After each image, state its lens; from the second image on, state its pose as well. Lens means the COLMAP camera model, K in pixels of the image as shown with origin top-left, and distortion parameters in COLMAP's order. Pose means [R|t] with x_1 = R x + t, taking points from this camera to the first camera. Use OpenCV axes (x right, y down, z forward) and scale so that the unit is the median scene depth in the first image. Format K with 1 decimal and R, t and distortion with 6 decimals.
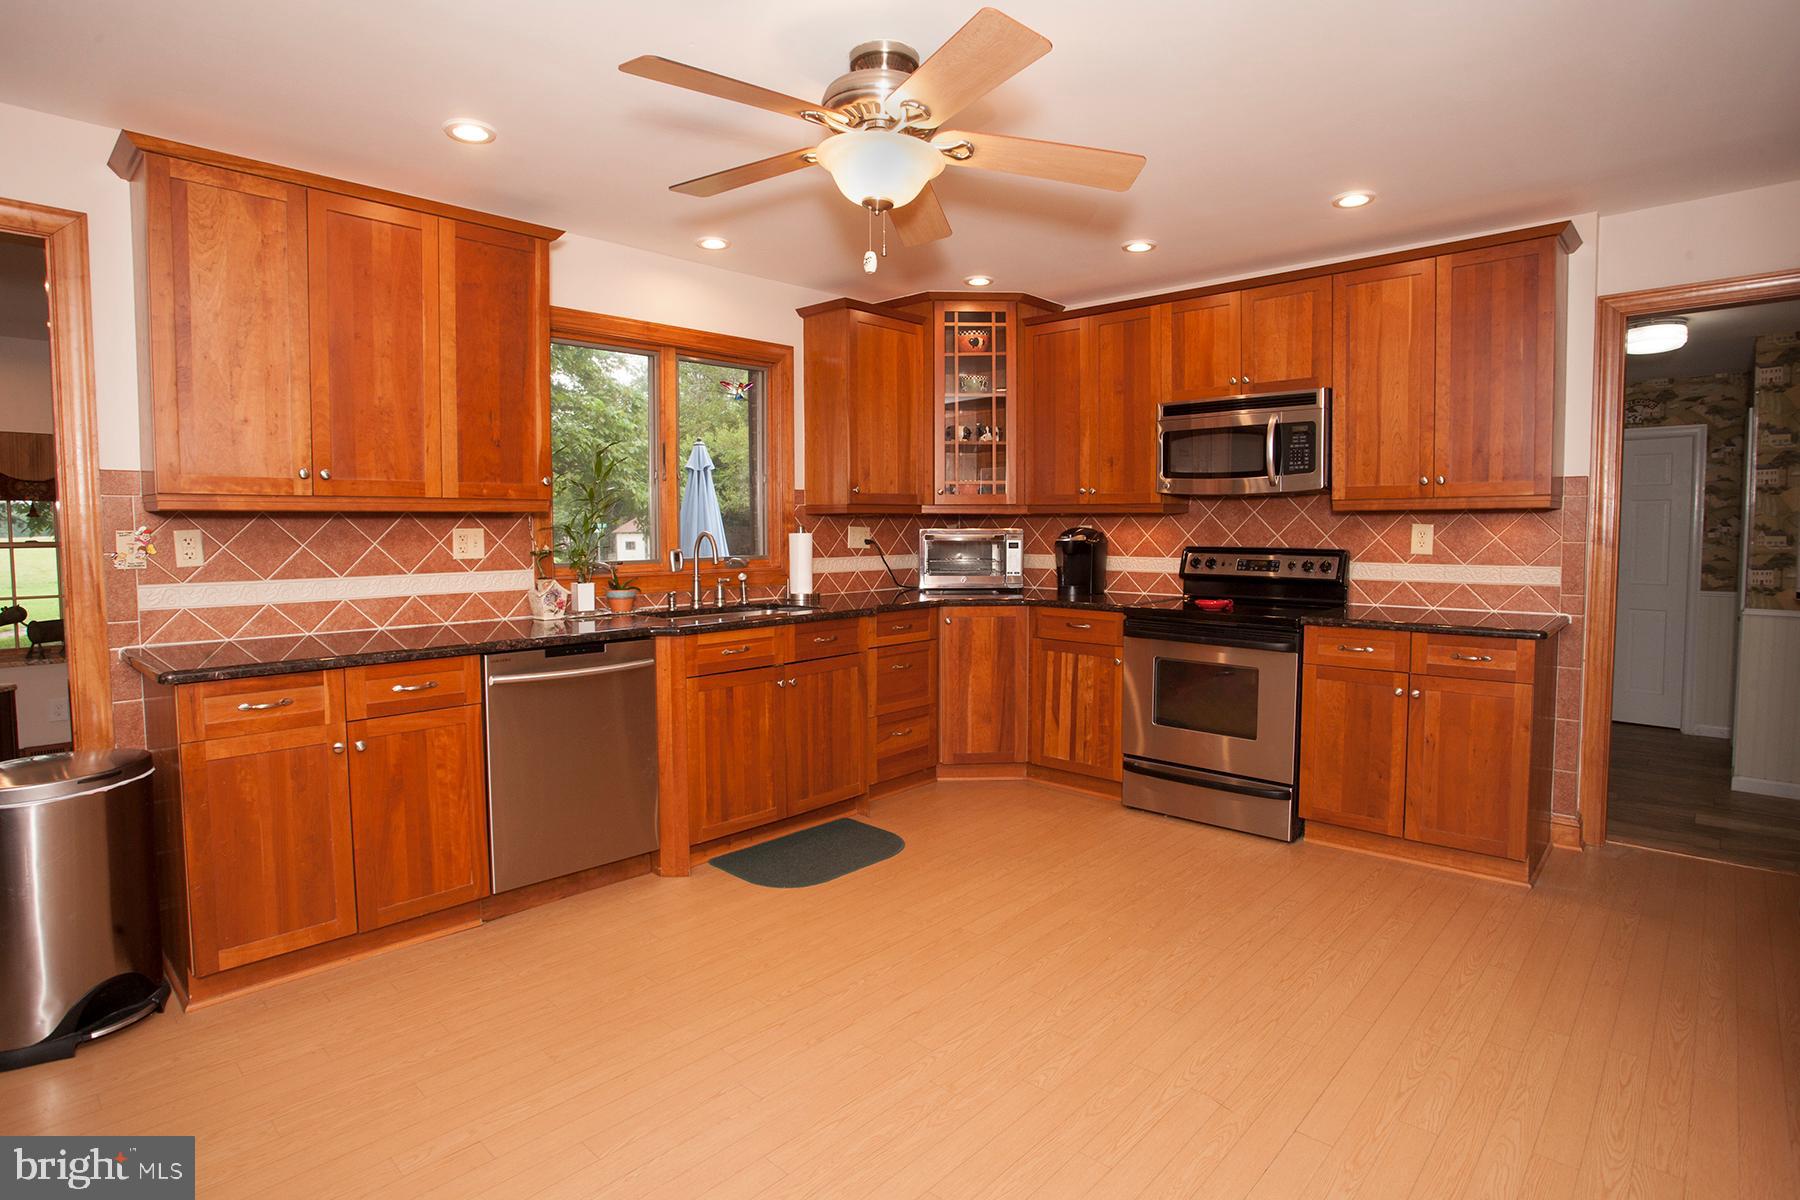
lens RADIAL K [[883.3, 0, 897.9], [0, 883.3, 589.0], [0, 0, 1]] dist [-0.059787, 0.006300]
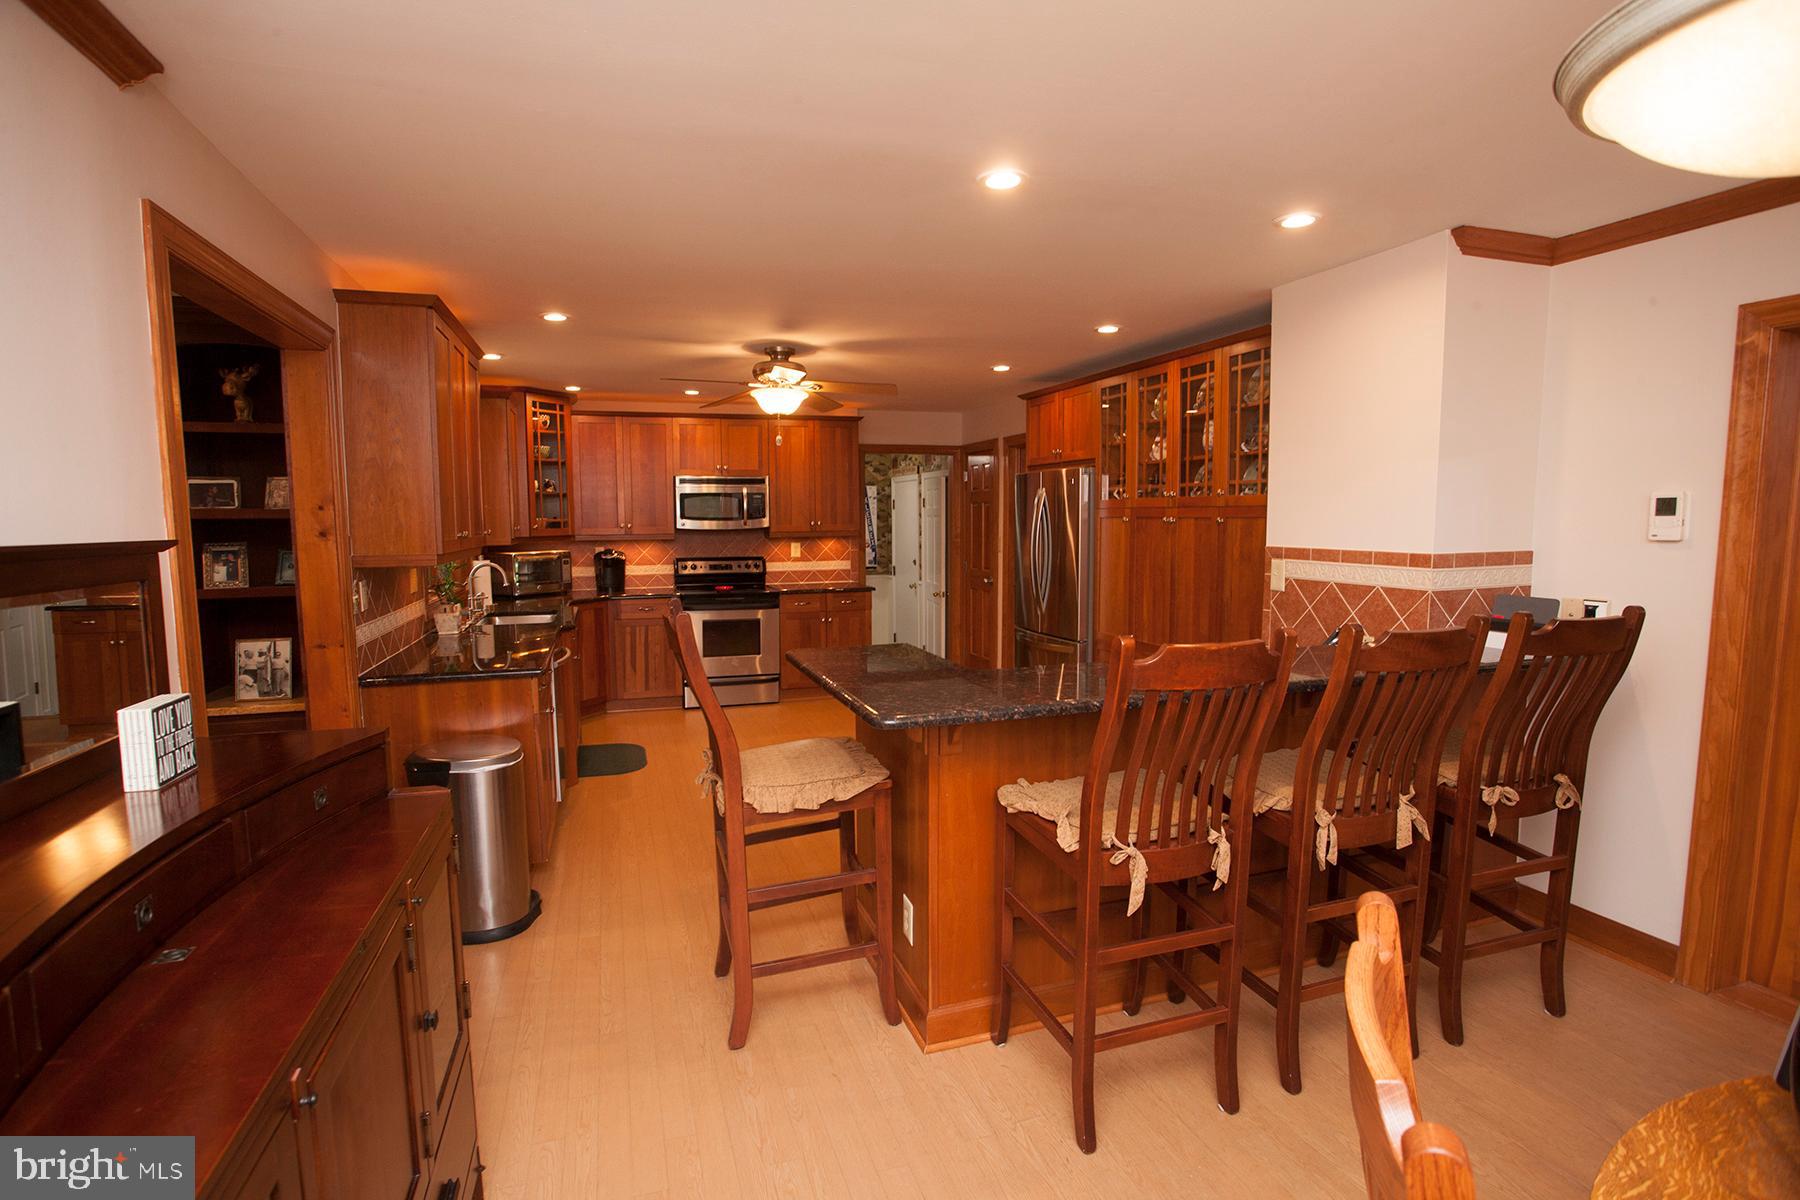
lens RADIAL K [[883.3, 0, 885.0], [0, 883.3, 597.4], [0, 0, 1]] dist [-0.059787, 0.006300]
pose [[0.502231, -0.078711, 0.861144, -1.058112], [0.066697, 0.996408, 0.052176, -0.039078], [-0.862157, 0.031231, 0.505677, -0.234114]]
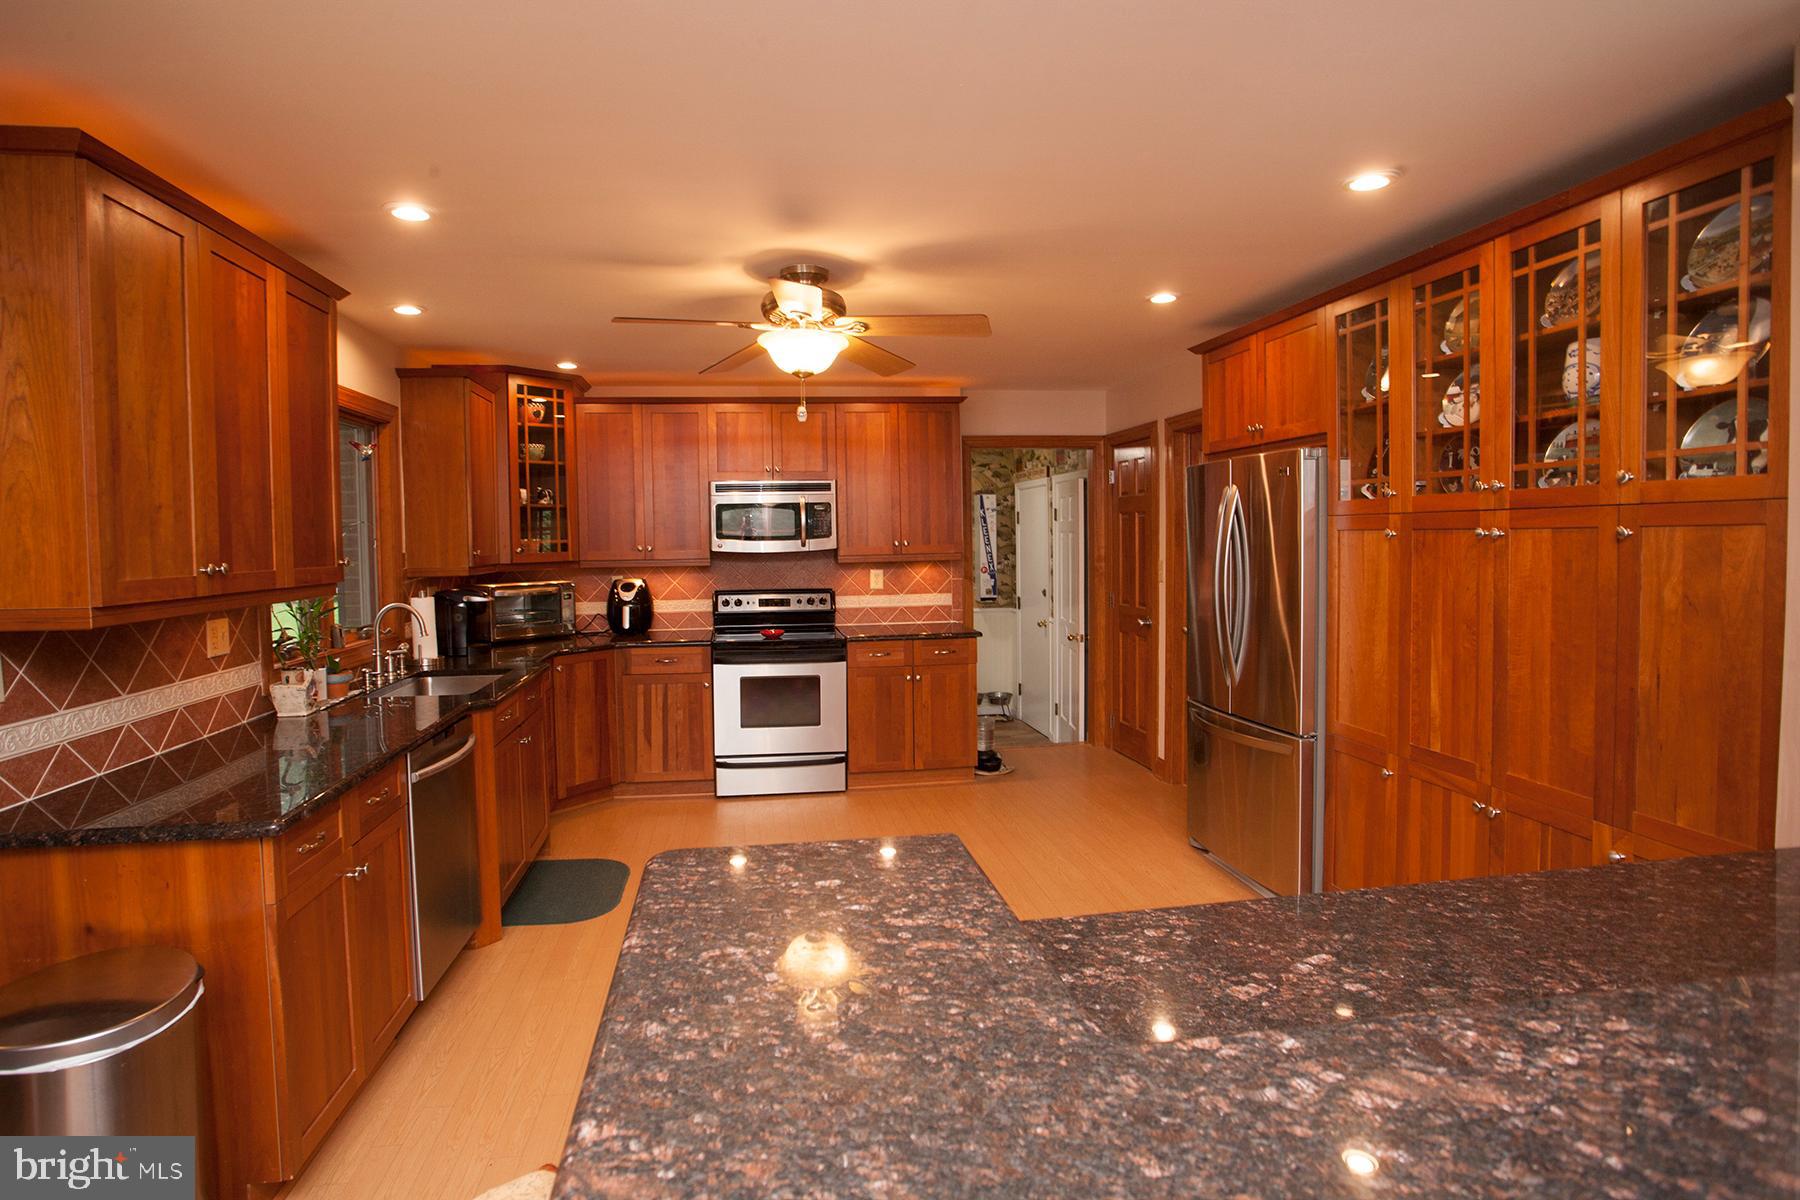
lens RADIAL K [[883.3, 0, 862.5], [0, 883.3, 576.0], [0, 0, 1]] dist [-0.059787, 0.006300]
pose [[0.656997, -0.039869, 0.752838, -0.566623], [0.067946, 0.997668, -0.006462, -0.052600], [-0.750825, 0.055398, 0.658174, -0.015237]]
